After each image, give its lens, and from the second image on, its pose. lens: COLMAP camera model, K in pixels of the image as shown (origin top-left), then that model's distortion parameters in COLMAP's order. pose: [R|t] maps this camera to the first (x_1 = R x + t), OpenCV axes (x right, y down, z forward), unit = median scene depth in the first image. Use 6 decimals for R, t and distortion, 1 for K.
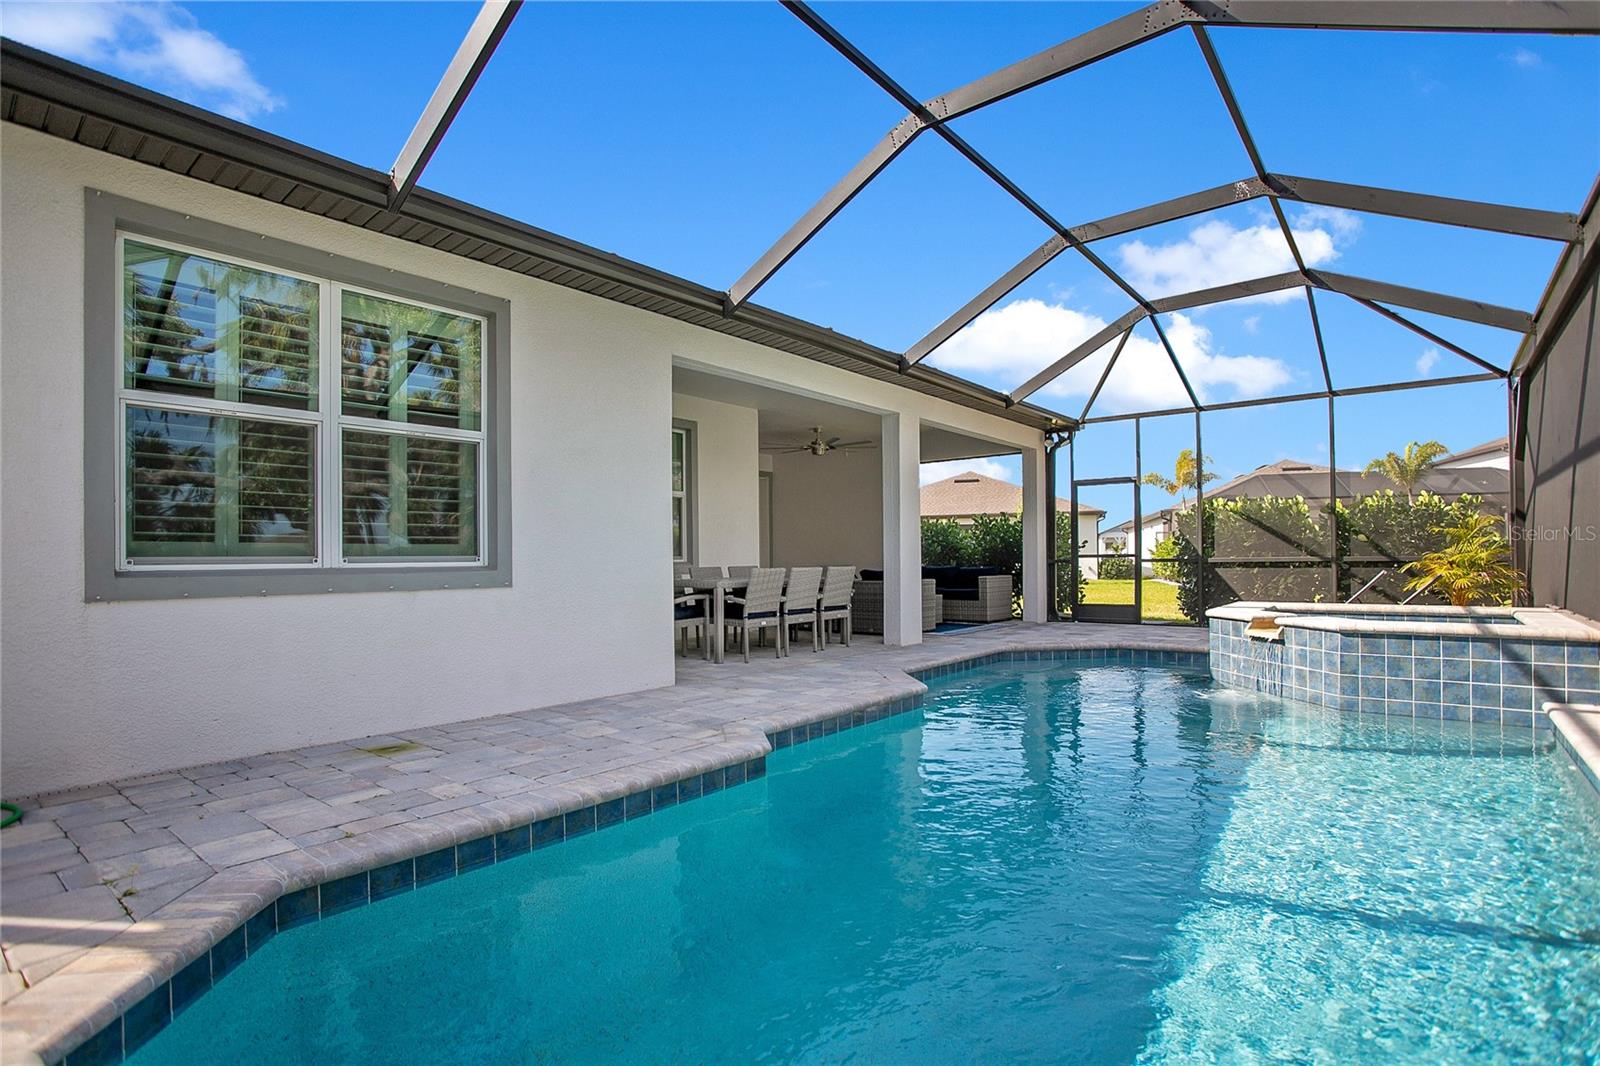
lens RADIAL K [[799.0, 0, 813.1], [0, 799.0, 546.1], [0, 0, 1]] dist [-0.042711, 0.004446]
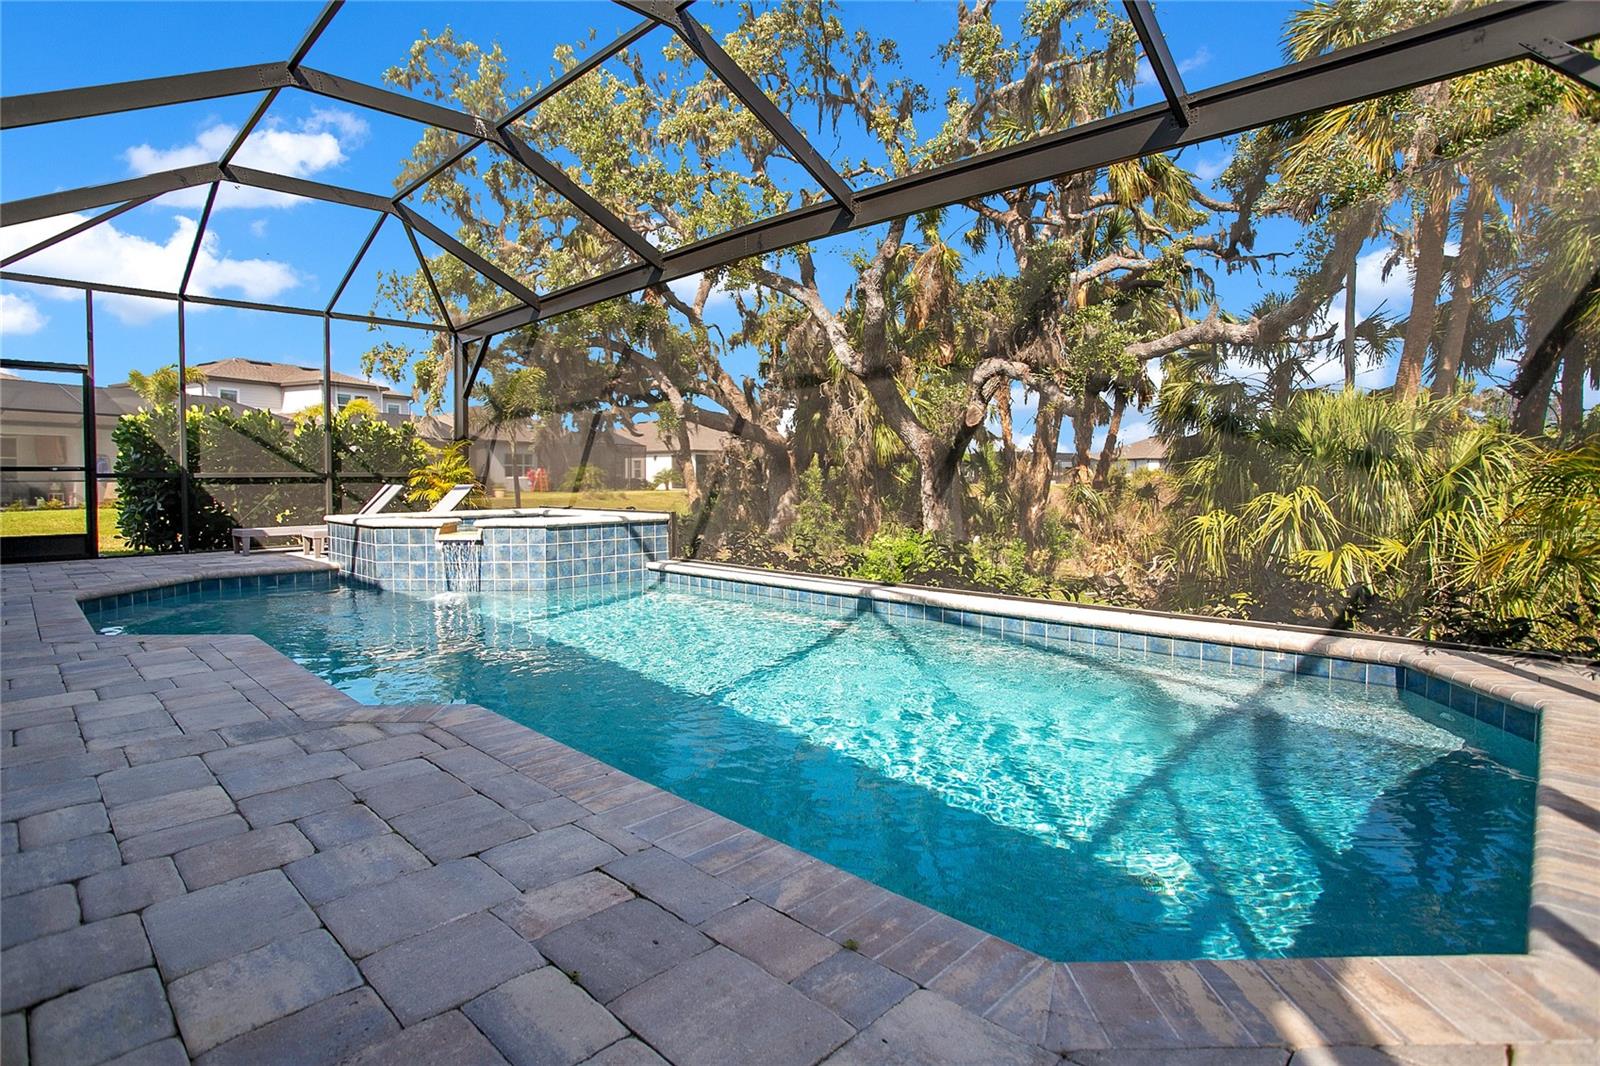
lens RADIAL K [[799.0, 0, 805.8], [0, 799.0, 521.4], [0, 0, 1]] dist [-0.042711, 0.004446]
pose [[0.084130, -0.045628, 0.995410, -0.538913], [-0.012262, 0.998828, 0.046821, 0.037374], [-0.996379, -0.016145, 0.083472, 0.489785]]
